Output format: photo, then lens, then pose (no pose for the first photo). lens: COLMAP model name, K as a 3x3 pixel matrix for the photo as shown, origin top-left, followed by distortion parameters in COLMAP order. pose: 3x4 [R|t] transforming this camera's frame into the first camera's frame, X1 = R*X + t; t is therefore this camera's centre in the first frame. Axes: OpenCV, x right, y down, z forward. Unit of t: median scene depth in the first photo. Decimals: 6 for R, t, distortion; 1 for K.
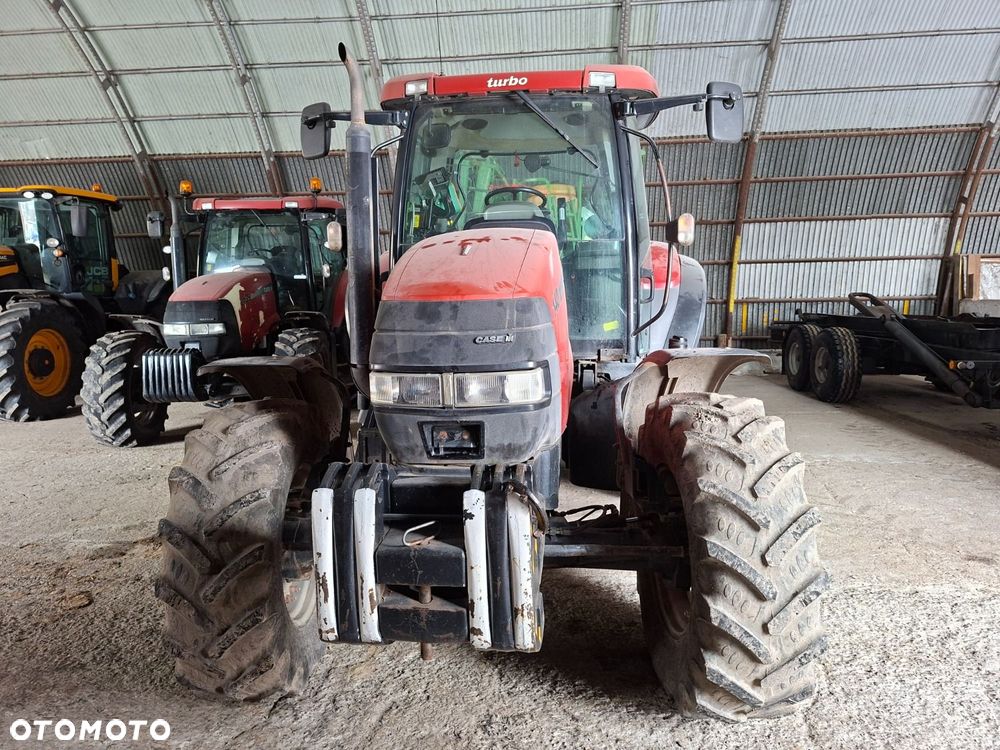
lens RADIAL K [[694.6, 0, 494.4], [0, 694.6, 363.4], [0, 0, 1]] dist [0.066290, -0.066128]
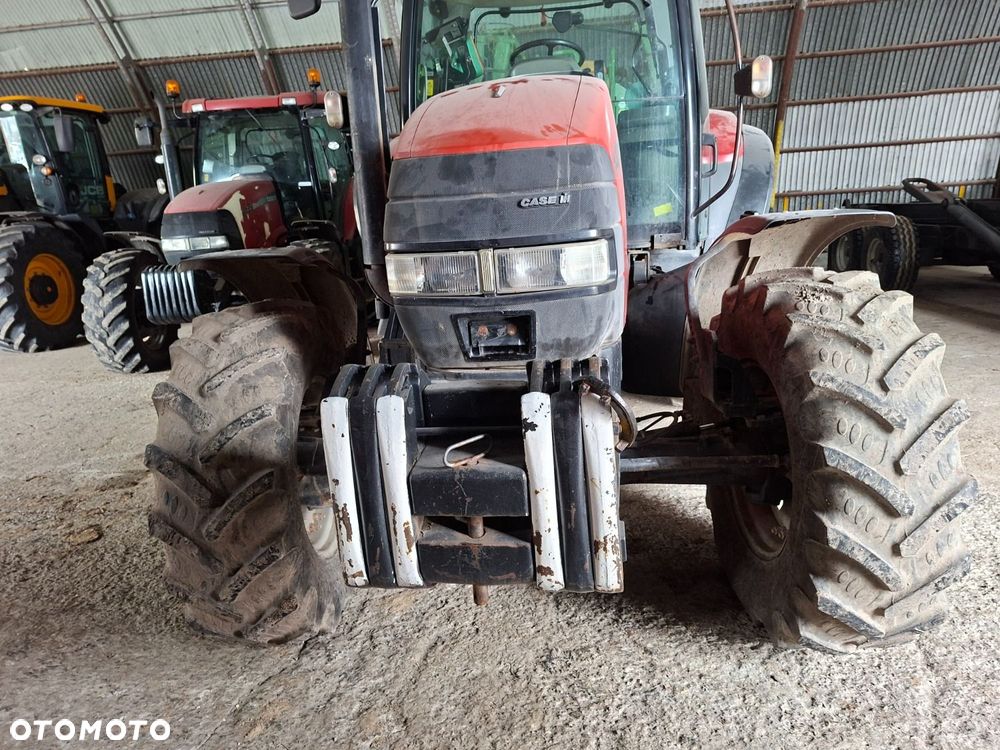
lens RADIAL K [[694.6, 0, 502.5], [0, 694.6, 386.4], [0, 0, 1]] dist [0.066290, -0.066128]
pose [[0.999056, -0.037732, -0.021519, -0.022494], [0.040499, 0.988240, 0.147447, 0.030477], [0.015703, -0.148180, 0.988836, 0.124198]]
